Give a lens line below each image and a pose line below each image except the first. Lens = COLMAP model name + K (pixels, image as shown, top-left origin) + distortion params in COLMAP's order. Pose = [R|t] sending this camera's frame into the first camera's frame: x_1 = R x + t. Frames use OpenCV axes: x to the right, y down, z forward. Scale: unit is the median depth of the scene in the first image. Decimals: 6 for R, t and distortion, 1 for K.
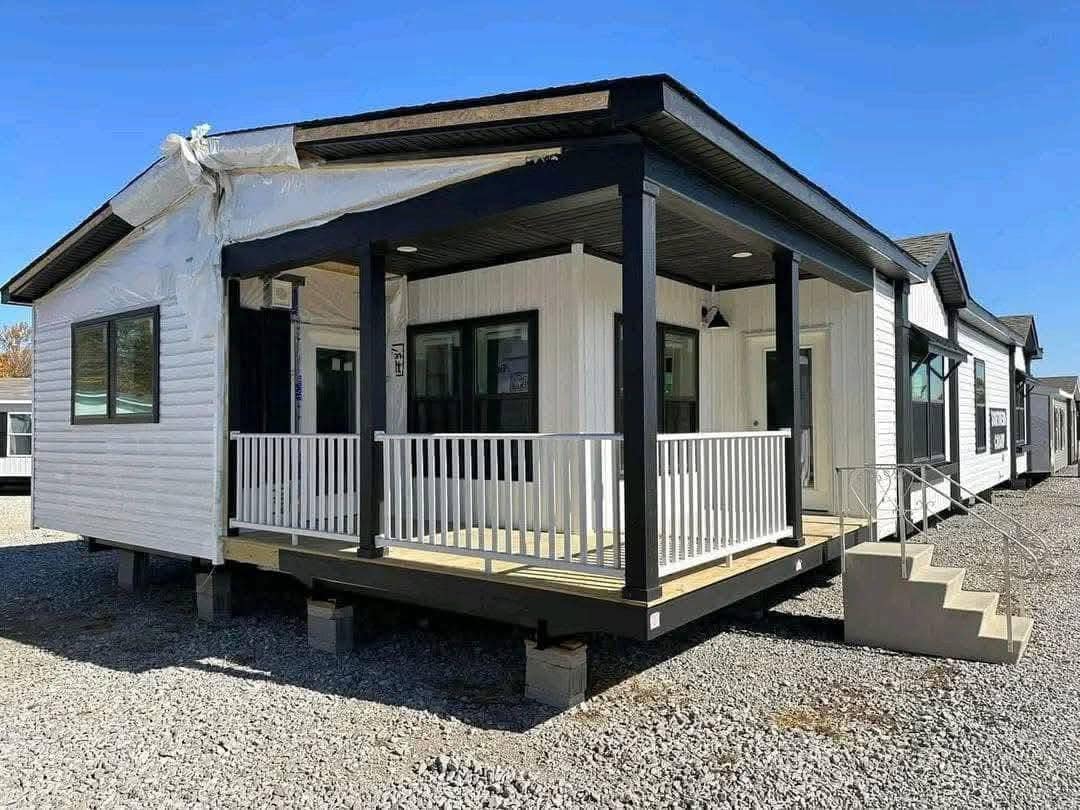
lens RADIAL K [[776.6, 0, 540.2], [0, 776.6, 410.4], [0, 0, 1]] dist [0.027148, -0.049805]
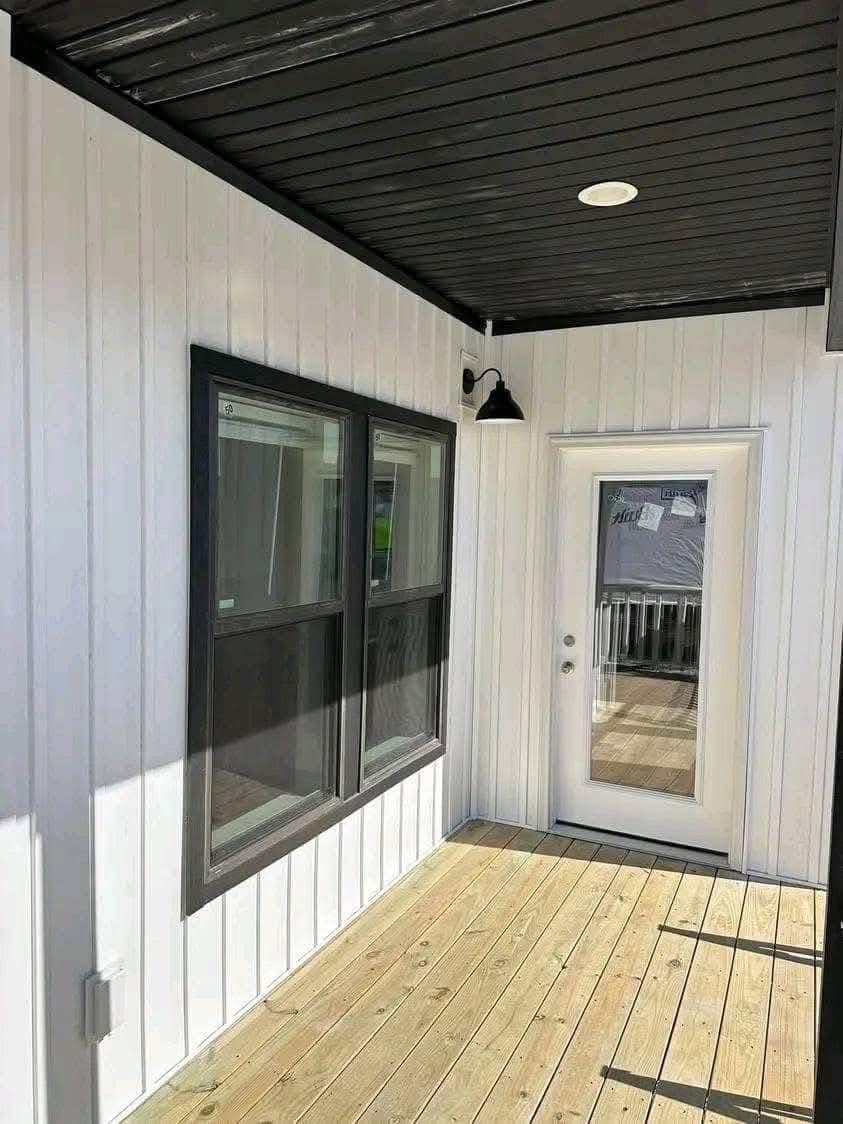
lens RADIAL K [[808.2, 0, 425.7], [0, 808.2, 564.1], [0, 0, 1]] dist [0.027148, -0.049805]
pose [[0.977449, 0.015268, 0.210618, 0.098487], [-0.030816, 0.997019, 0.070739, -0.058363], [-0.208910, -0.075634, 0.975006, 0.573103]]
